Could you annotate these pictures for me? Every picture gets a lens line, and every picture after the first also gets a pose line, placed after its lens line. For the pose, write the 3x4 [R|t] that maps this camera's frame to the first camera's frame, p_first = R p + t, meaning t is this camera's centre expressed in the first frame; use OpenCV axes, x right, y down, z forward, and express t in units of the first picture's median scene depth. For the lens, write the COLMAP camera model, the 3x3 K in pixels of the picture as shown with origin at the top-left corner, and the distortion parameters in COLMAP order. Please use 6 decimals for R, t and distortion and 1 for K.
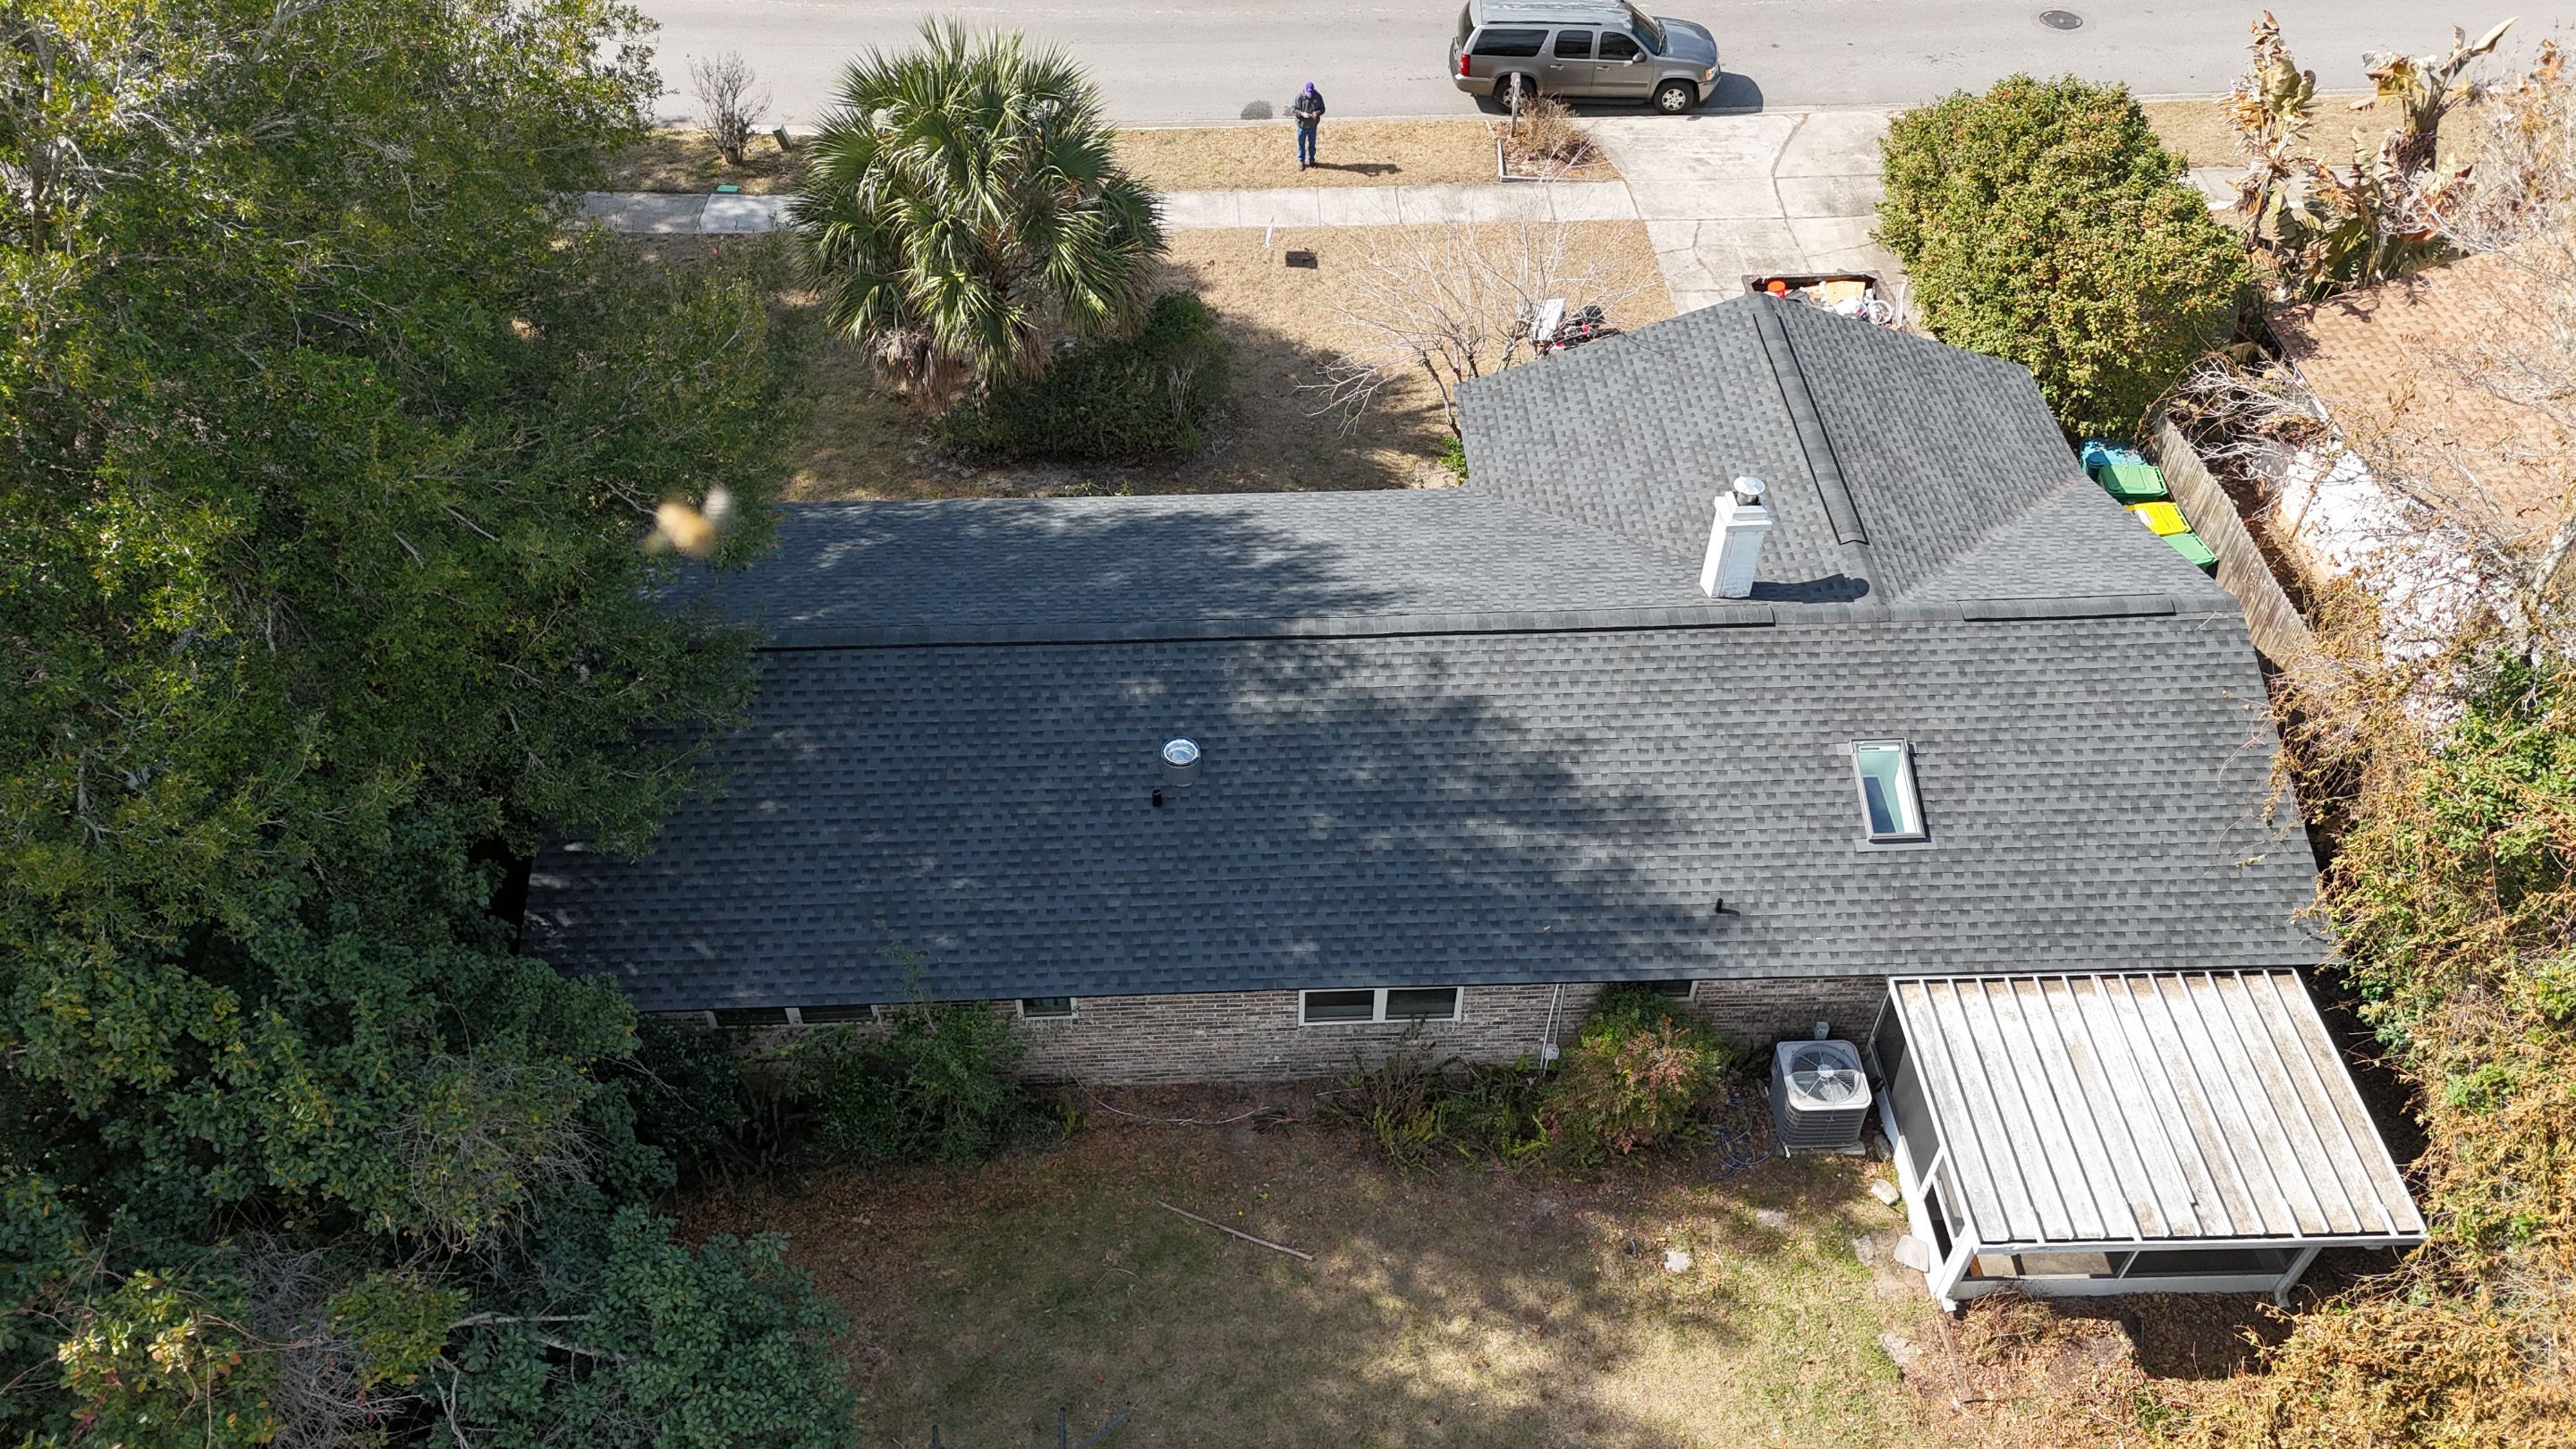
lens RADIAL K [[1854.5, 0, 1286.9], [0, 1854.5, 735.2], [0, 0, 1]] dist [0.060665, -0.022666]
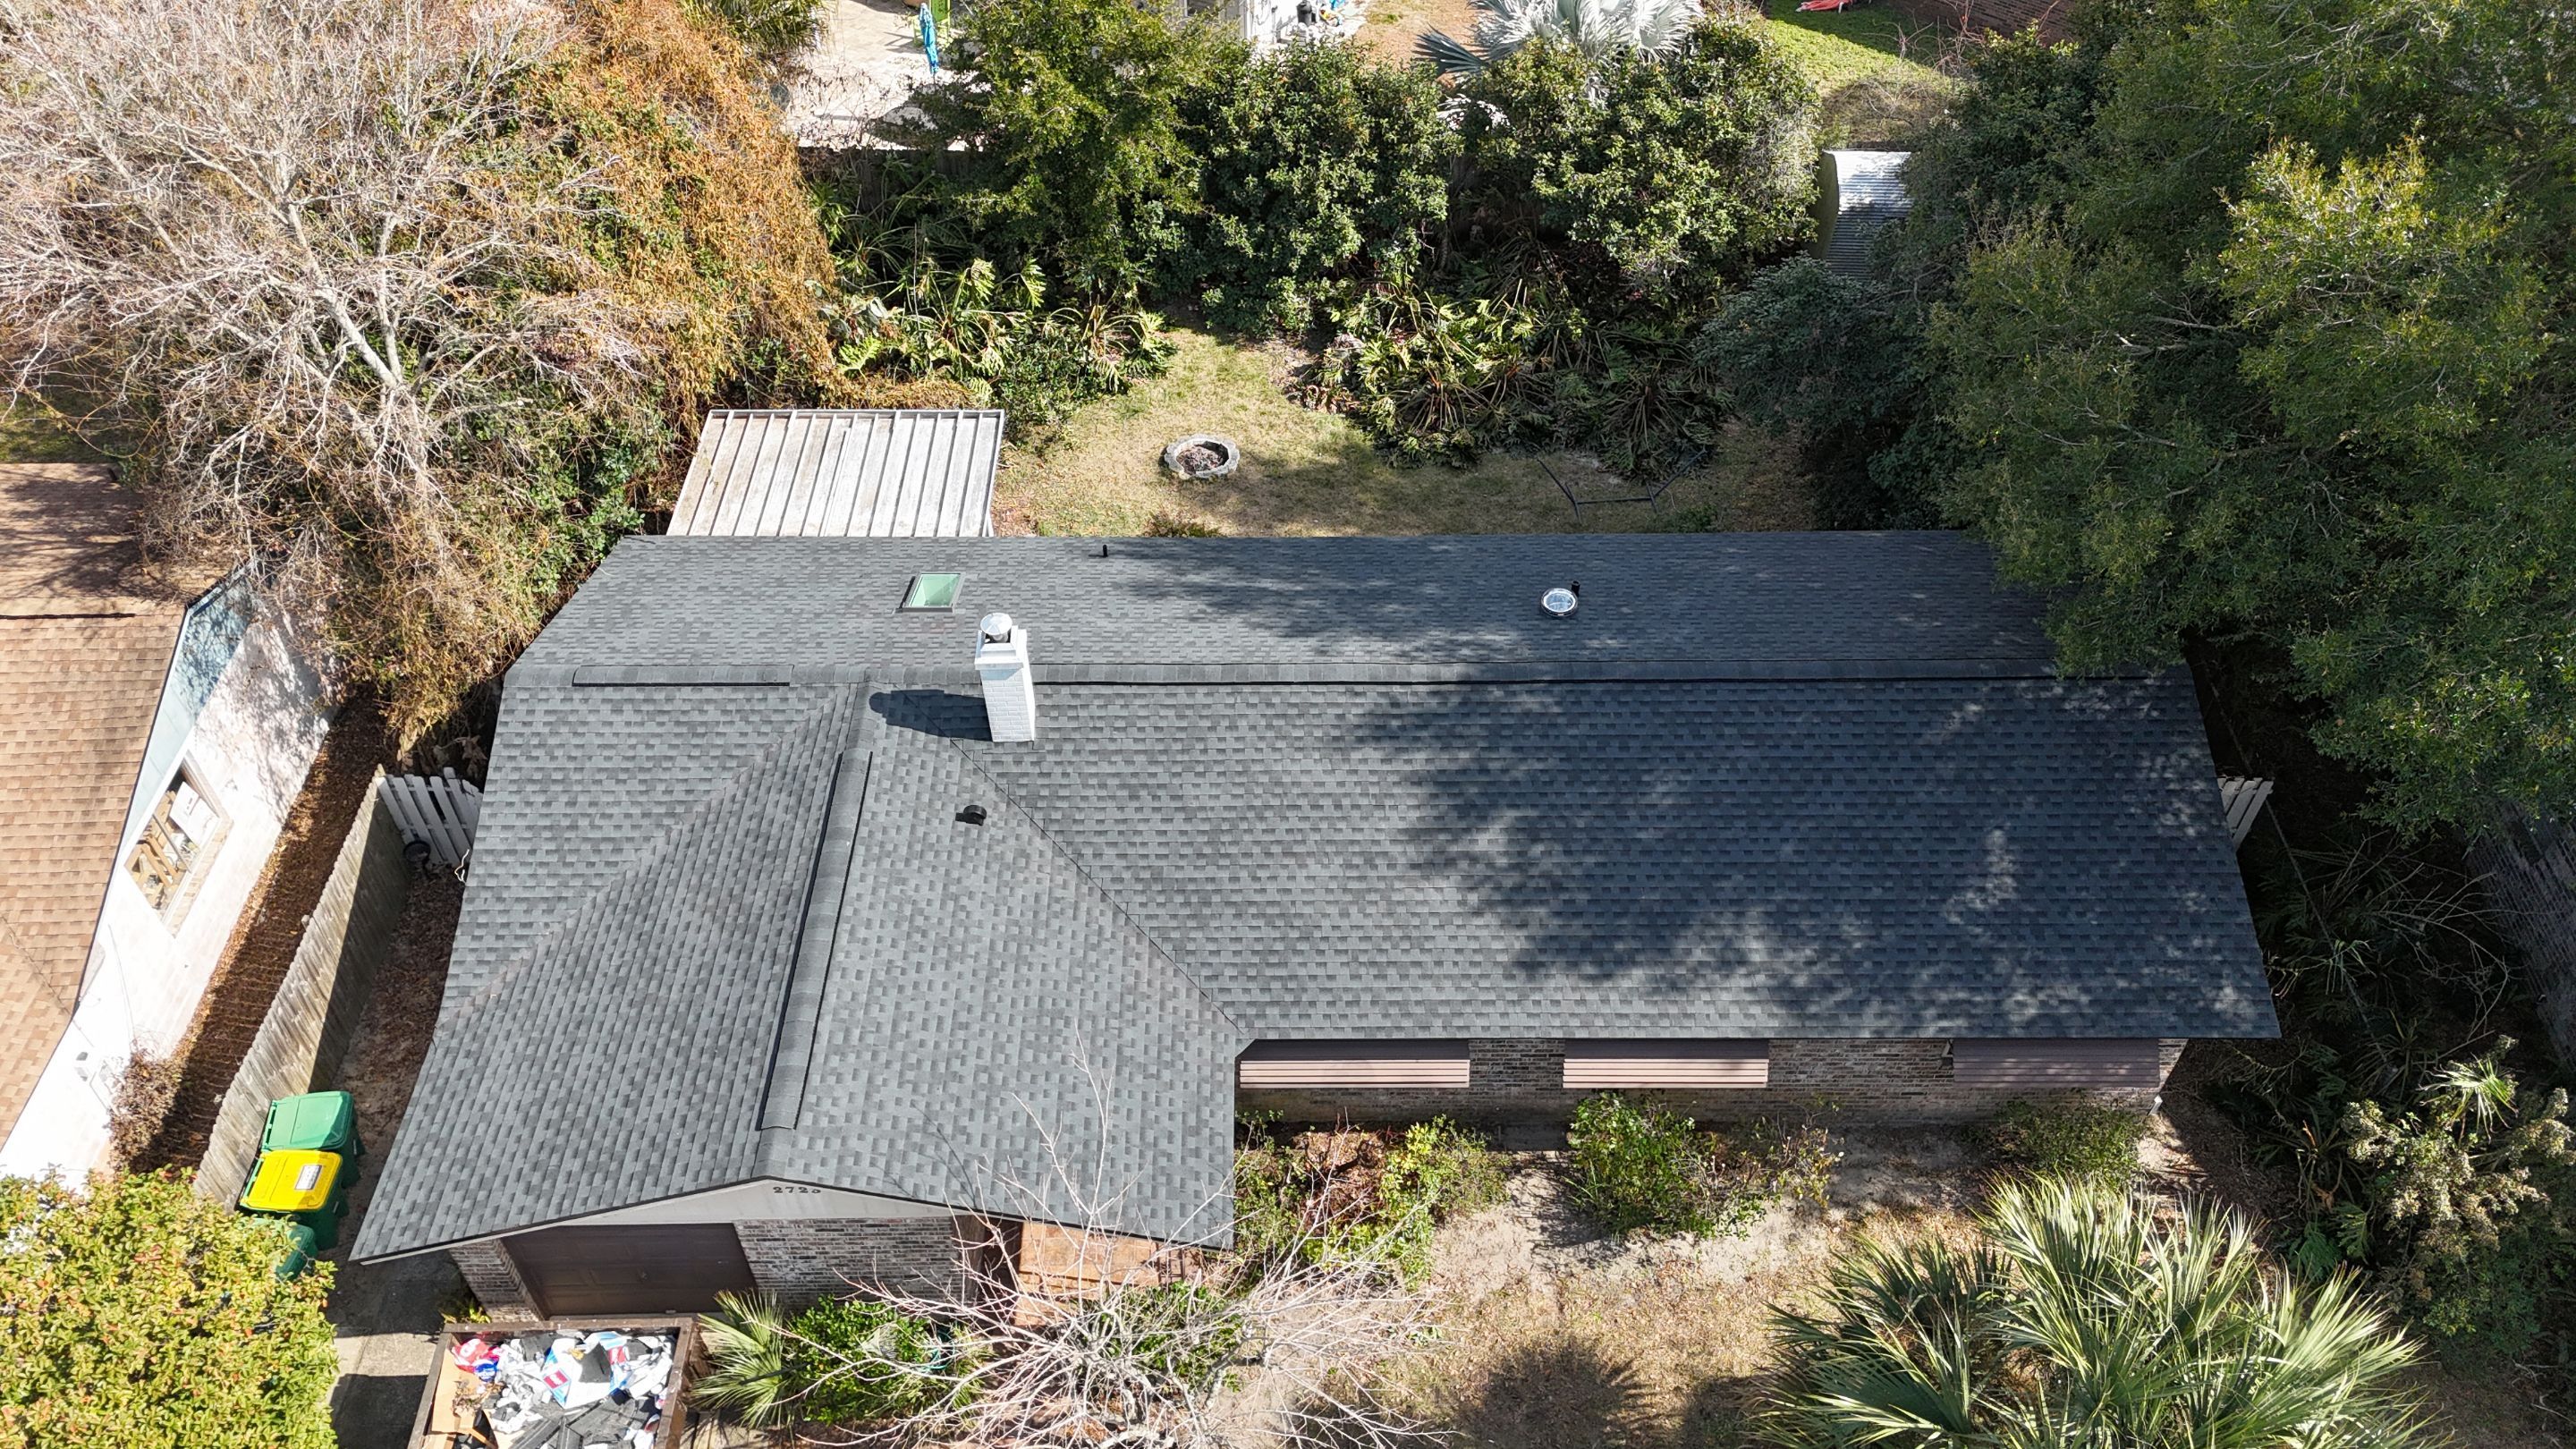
lens RADIAL K [[1854.5, 0, 1292.0], [0, 1854.5, 744.3], [0, 0, 1]] dist [0.060665, -0.022666]
pose [[-0.999507, -0.018225, 0.025564, 0.073393], [0.026326, -0.042860, 0.998734, -1.128412], [-0.017106, 0.998915, 0.043319, 1.059071]]
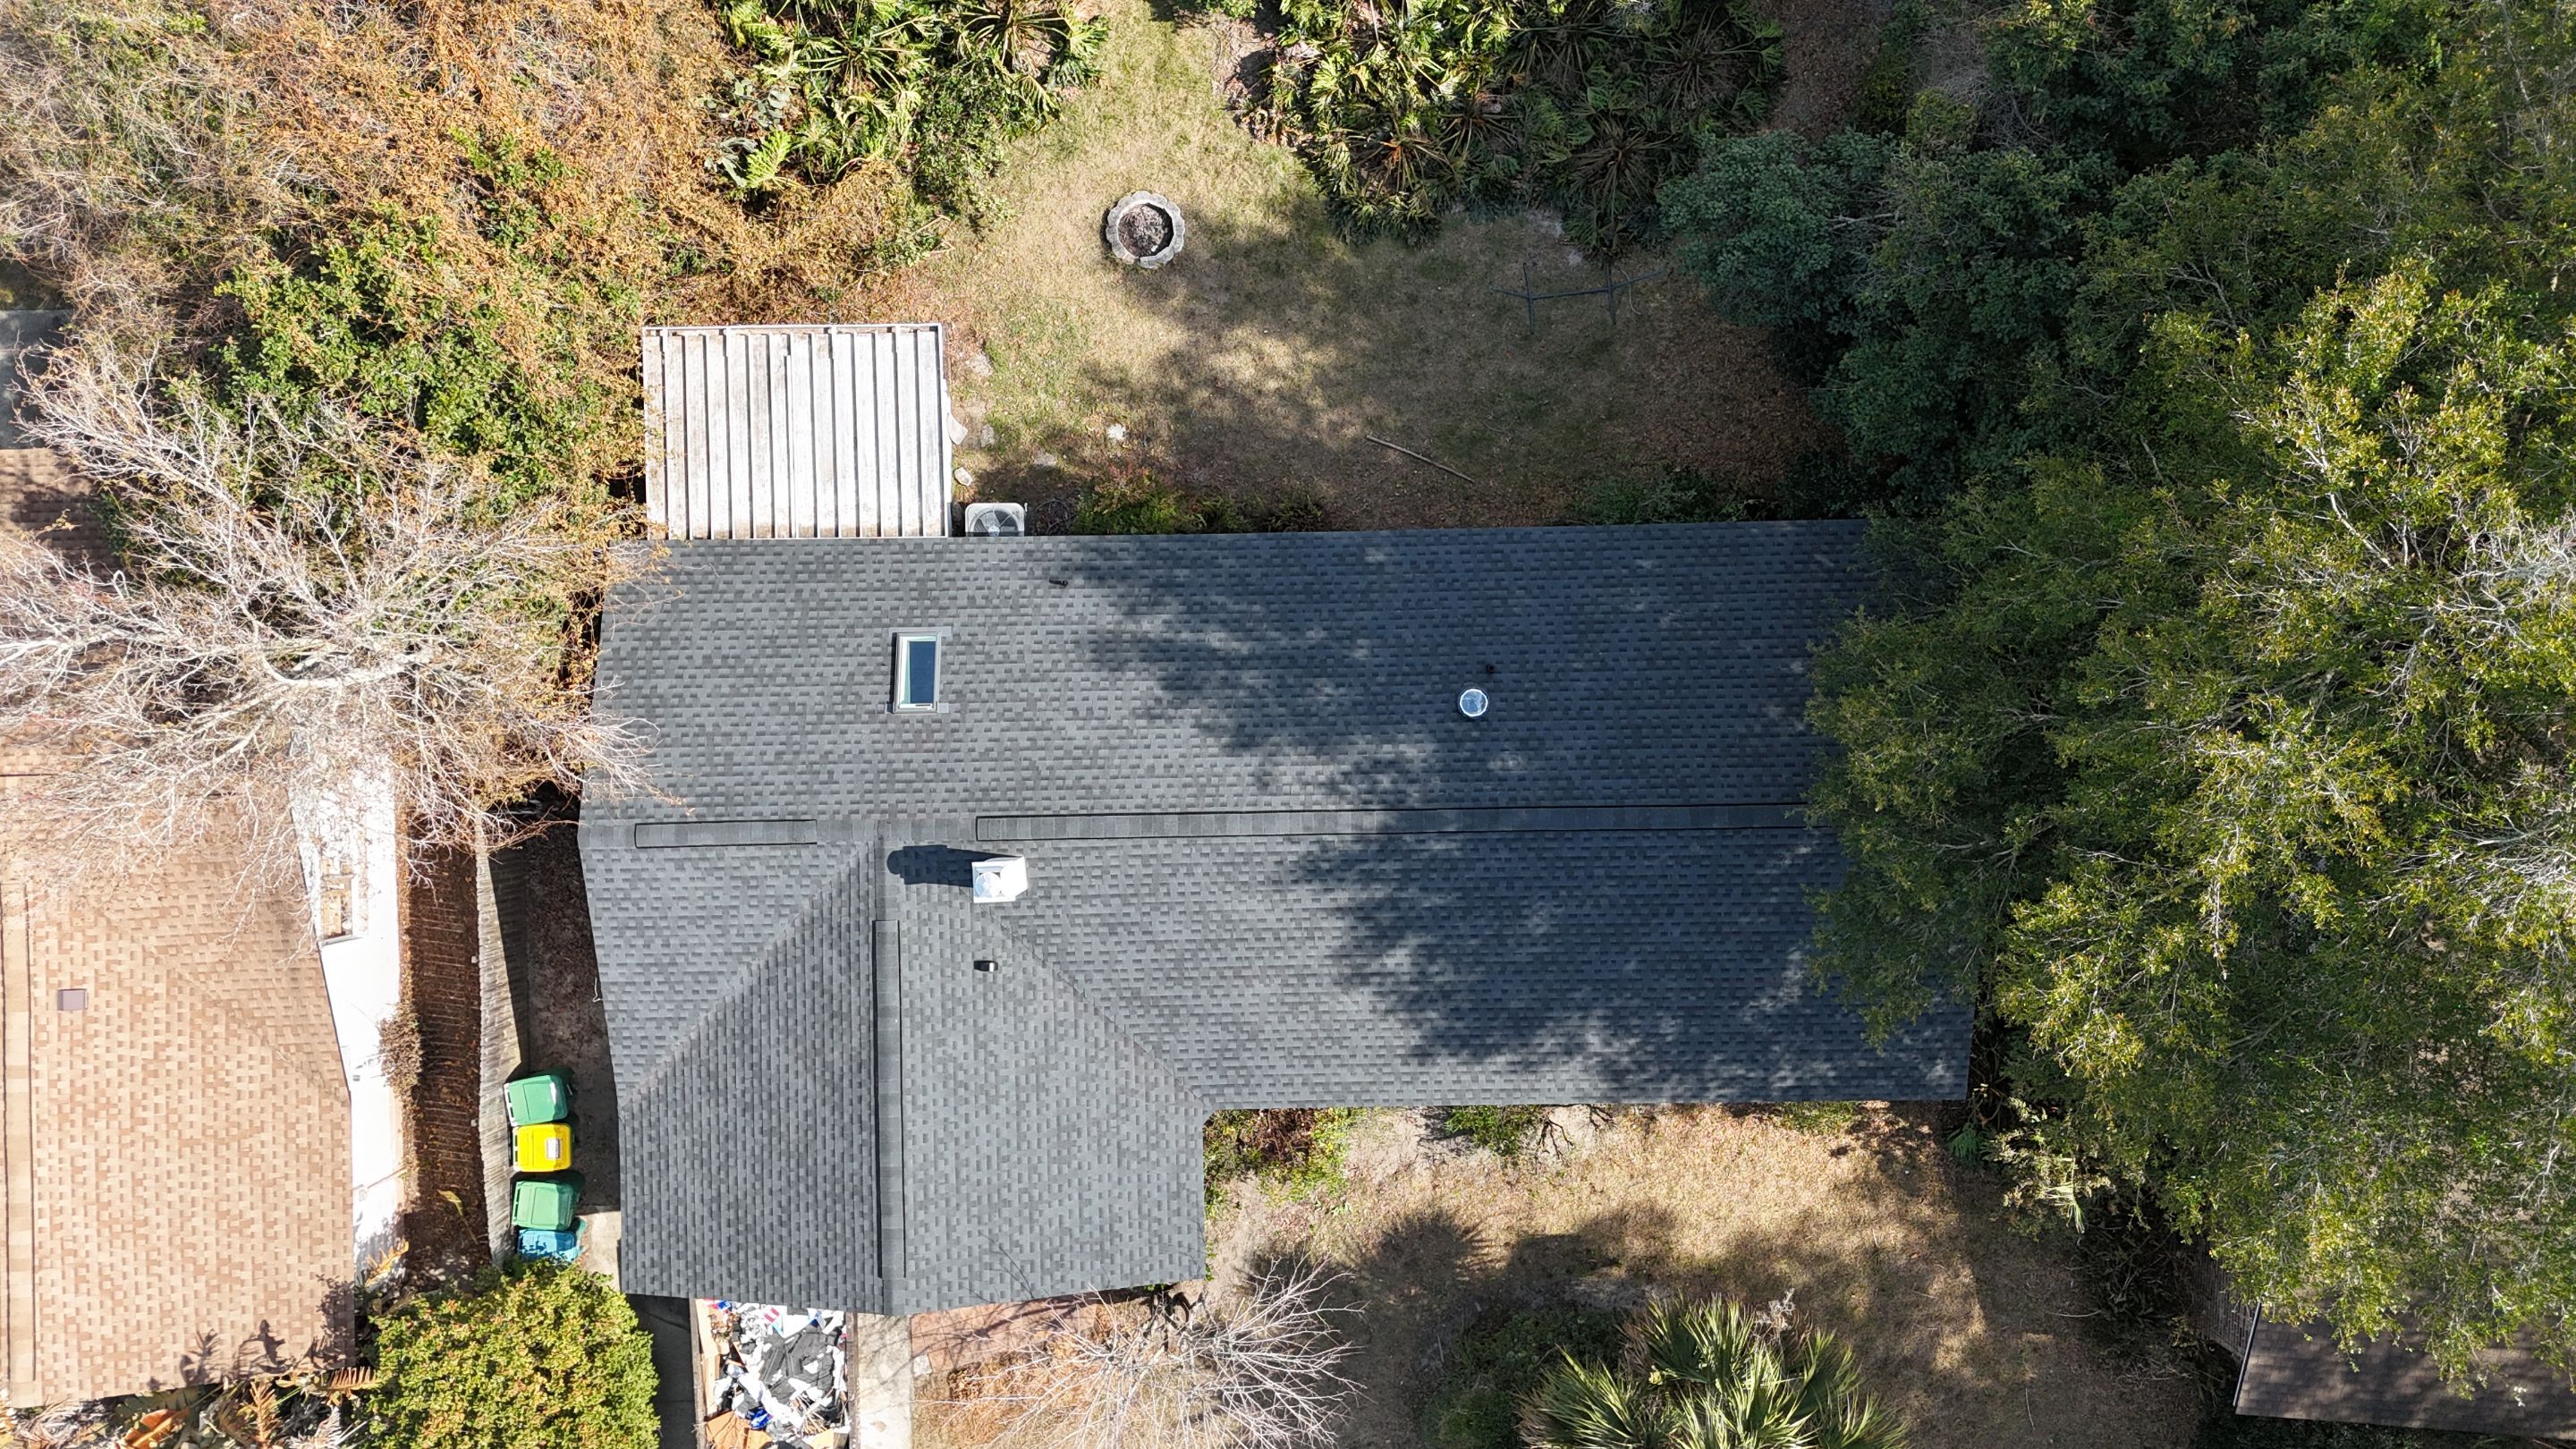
lens RADIAL K [[1854.5, 0, 1286.2], [0, 1854.5, 717.6], [0, 0, 1]] dist [0.060665, -0.022666]
pose [[-0.999681, -0.021026, 0.014002, 0.052358], [0.024887, -0.724575, 0.688747, -0.878734], [-0.004336, 0.688876, 0.724867, 0.104230]]
